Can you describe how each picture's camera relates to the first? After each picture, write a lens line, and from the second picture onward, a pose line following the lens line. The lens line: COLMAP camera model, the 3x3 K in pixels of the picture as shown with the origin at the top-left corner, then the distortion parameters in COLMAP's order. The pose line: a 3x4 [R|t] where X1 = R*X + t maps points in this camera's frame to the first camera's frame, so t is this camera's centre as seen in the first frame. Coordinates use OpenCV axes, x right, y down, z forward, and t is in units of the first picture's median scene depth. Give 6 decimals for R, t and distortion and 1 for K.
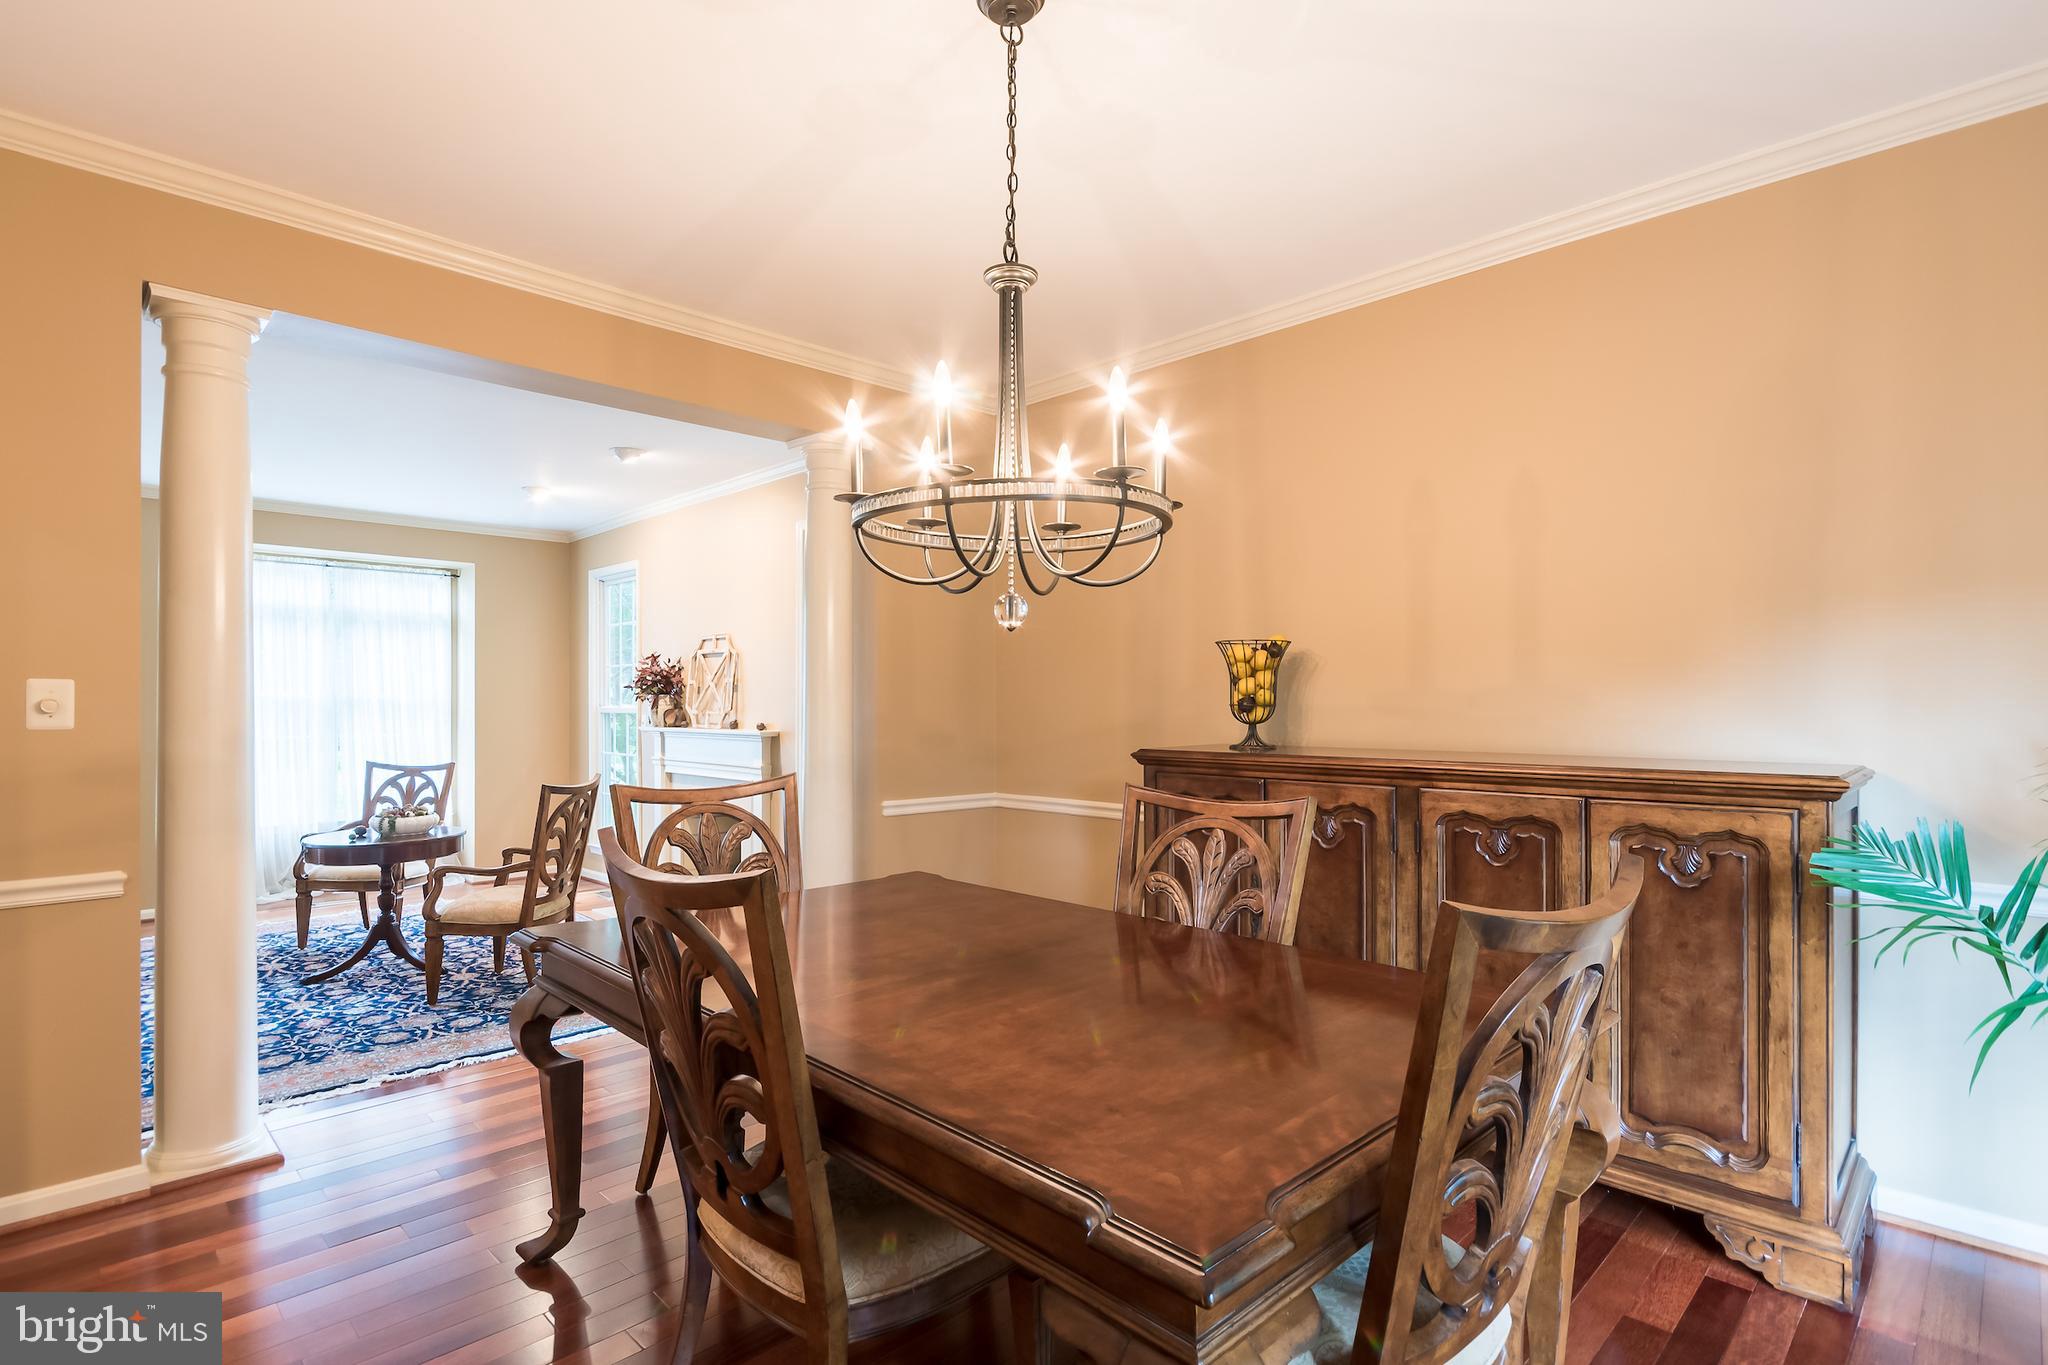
lens RADIAL K [[1003.5, 0, 1019.0], [0, 1003.5, 697.1], [0, 0, 1]] dist [0.001988, 0.000485]
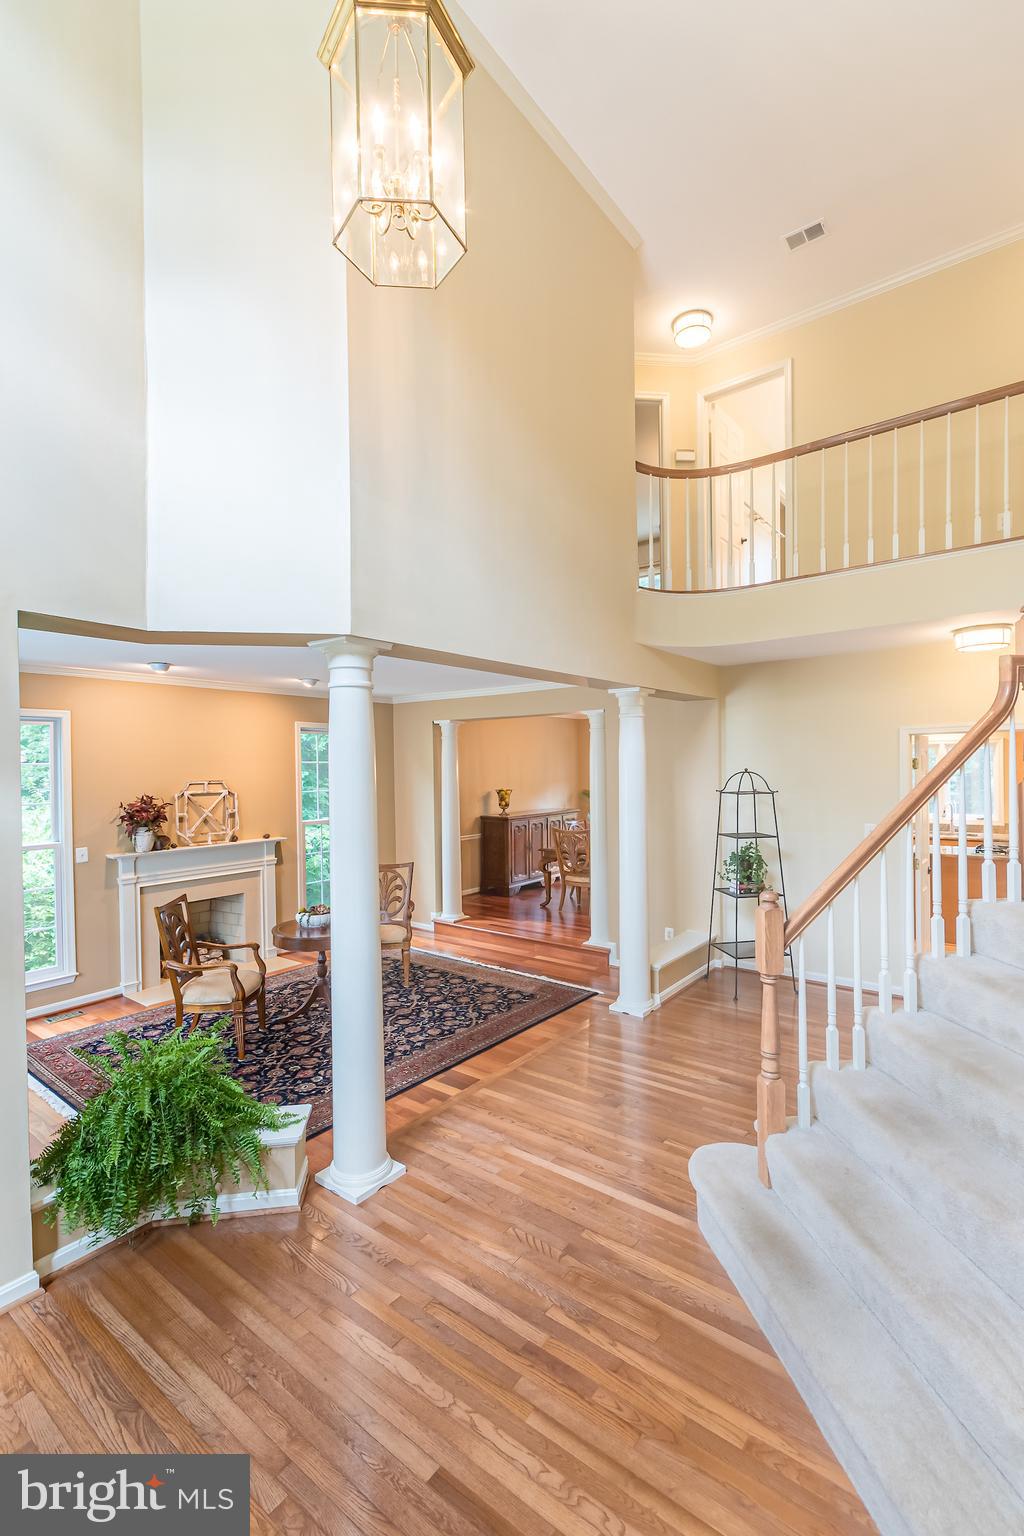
lens RADIAL K [[708.1, 0, 512.0], [0, 708.1, 768.0], [0, 0, 1]] dist [0.007338, 0.000223]
pose [[-0.129257, -0.003785, 0.991604, -2.653381], [0.012590, 0.999906, 0.005458, -0.152964], [-0.991531, 0.013189, -0.129198, 1.327209]]
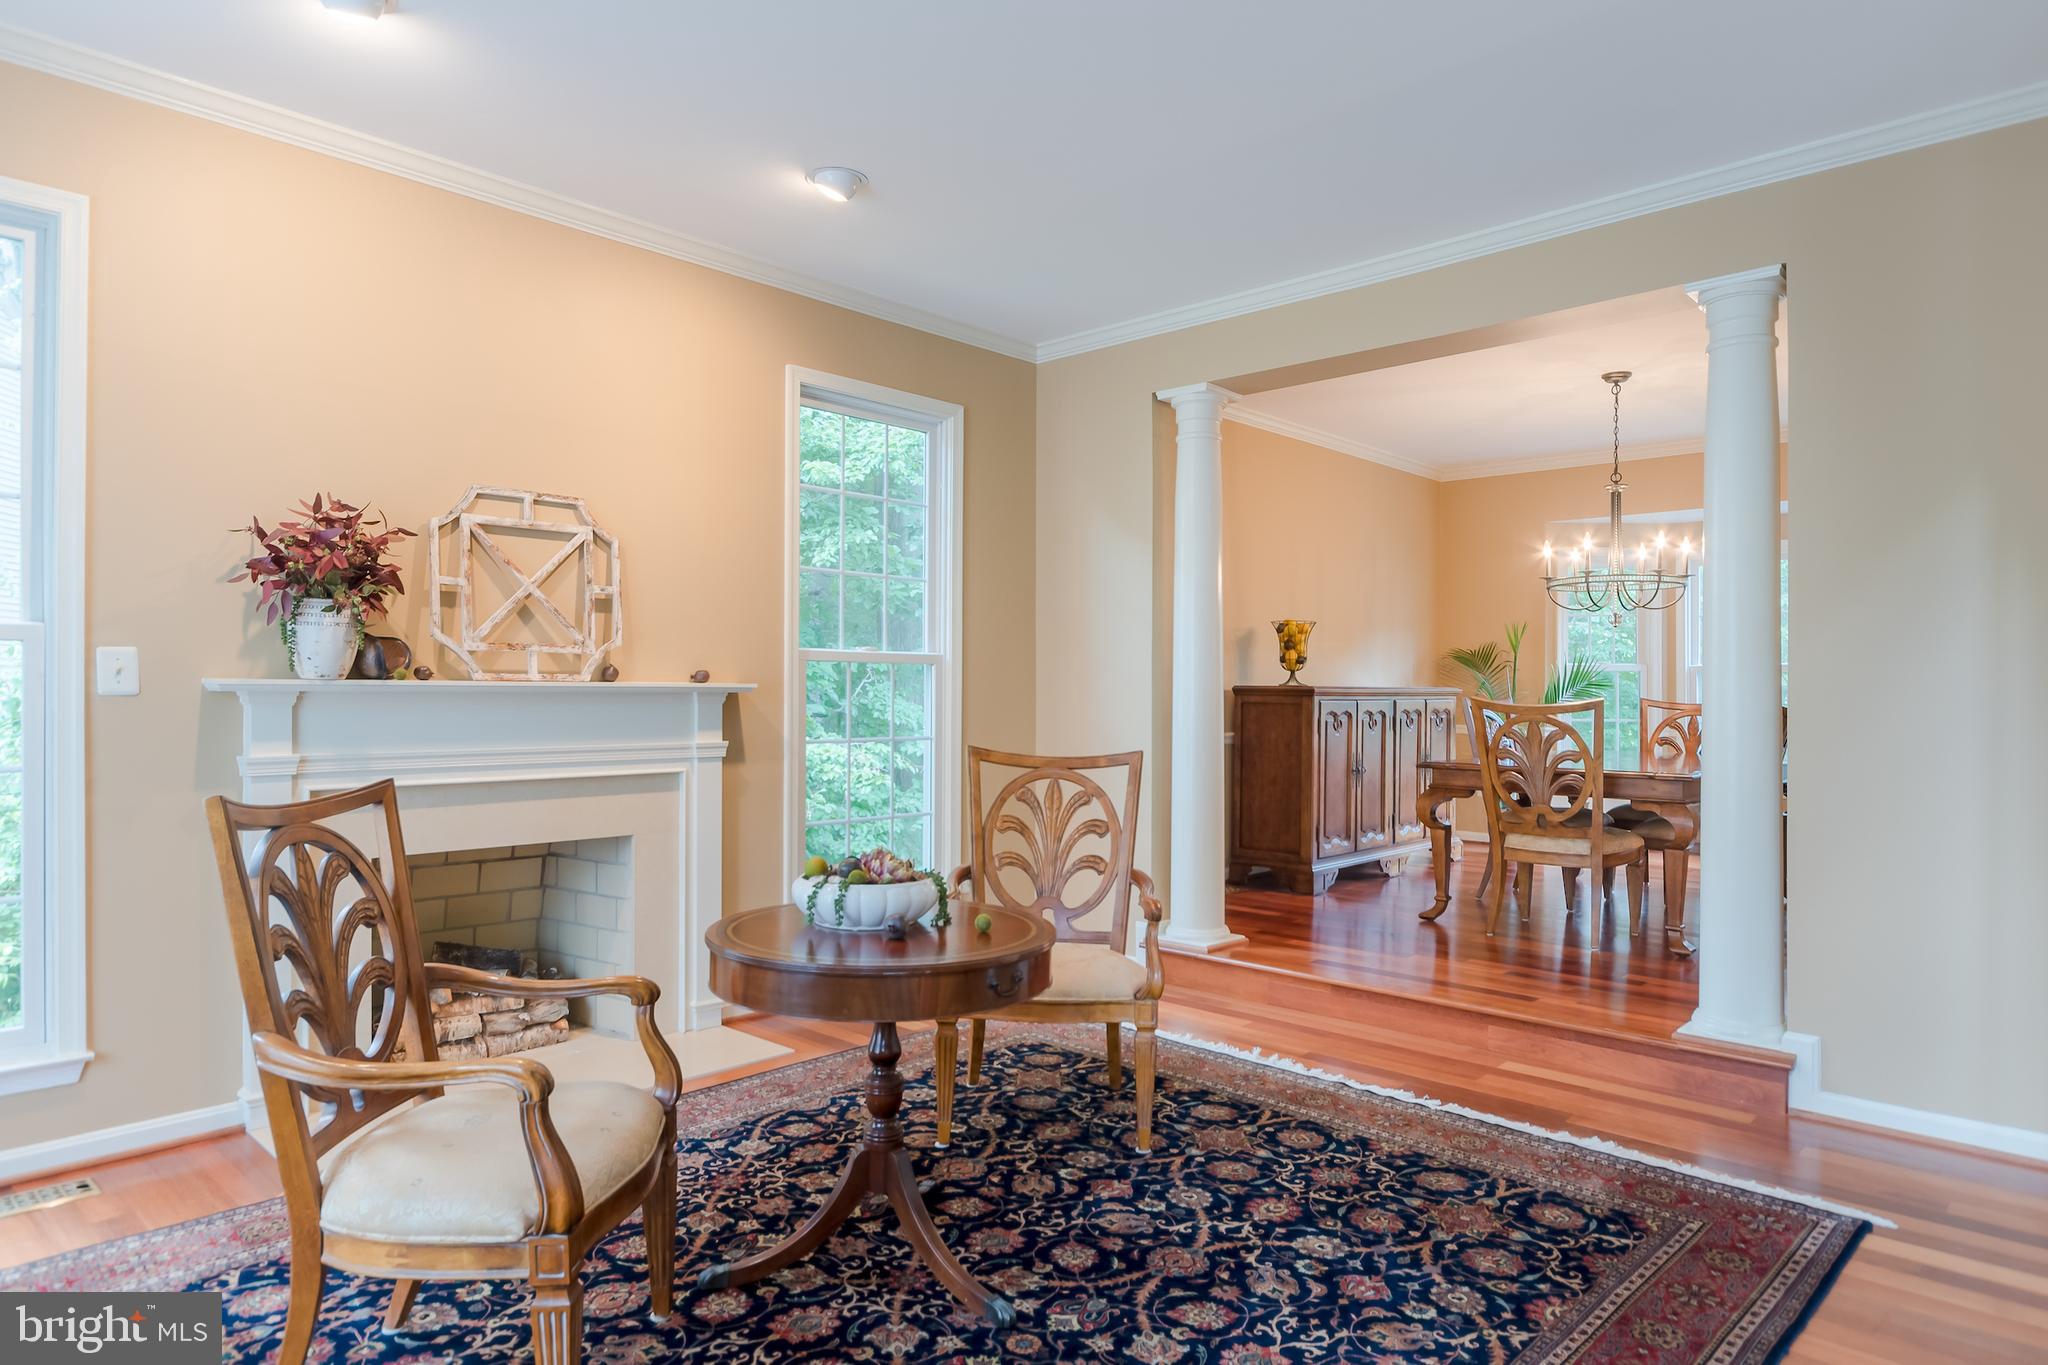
lens RADIAL K [[1241.6, 0, 1002.0], [0, 1241.6, 685.1], [0, 0, 1]] dist [0.001228, -0.000955]
pose [[-0.027532, 0.006272, 0.999601, -1.754242], [-0.007482, 0.999951, -0.006481, 0.067835], [-0.999593, -0.007658, -0.027484, 1.505835]]
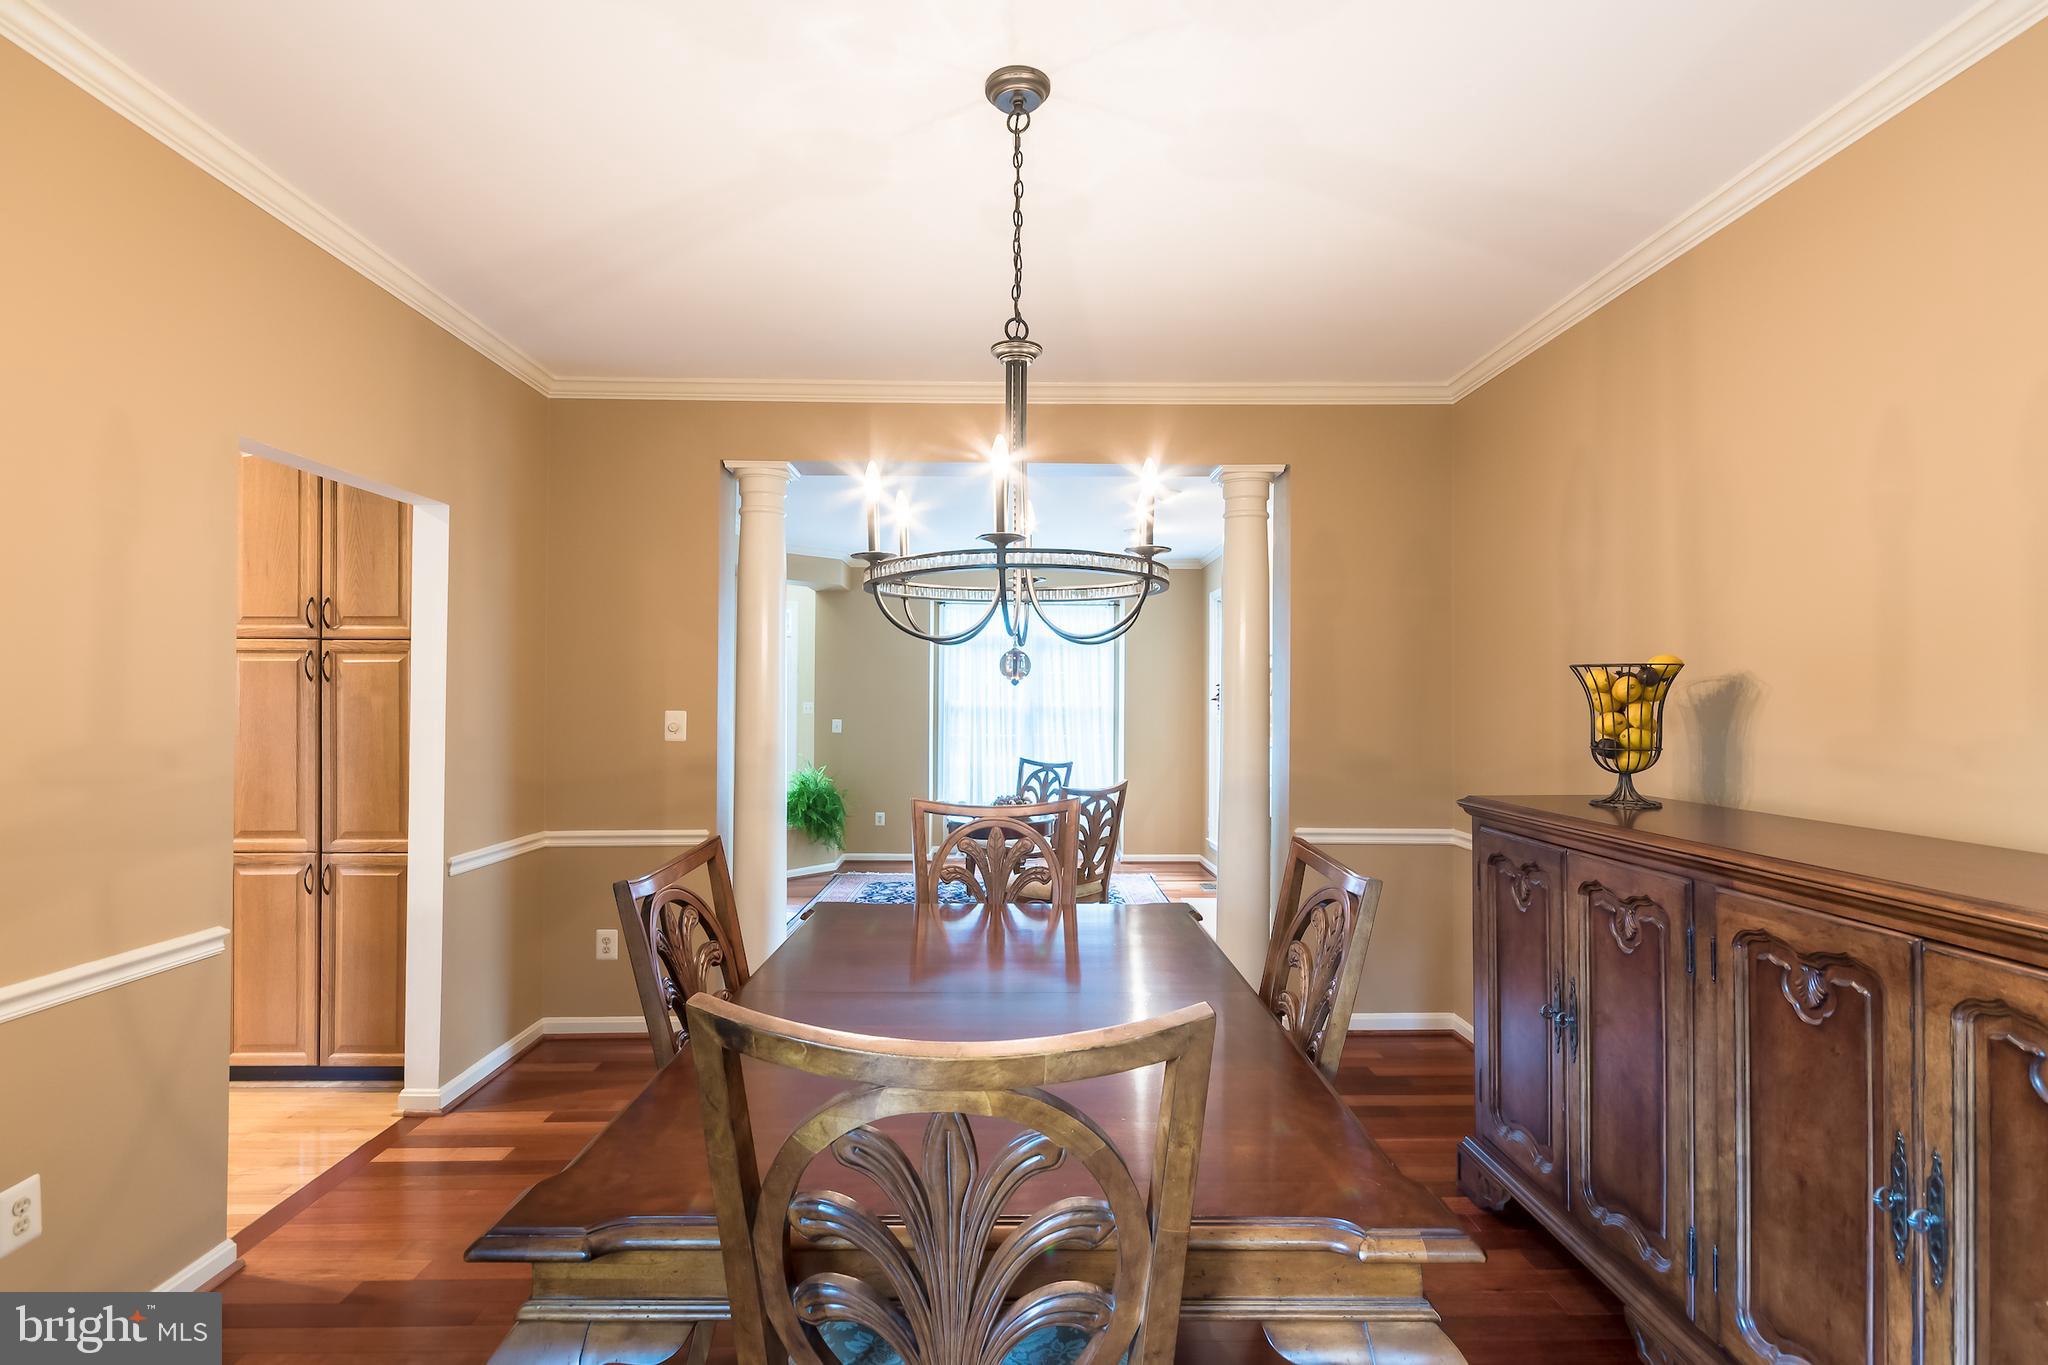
lens RADIAL K [[991.4, 0, 1024.0], [0, 991.4, 682.5], [0, 0, 1]] dist [-0.004542, -0.002000]
pose [[0.726468, -0.007643, -0.687158, 0.418258], [-0.000223, 0.999935, -0.011358, -0.033329], [0.687200, 0.008404, 0.726419, 0.145882]]
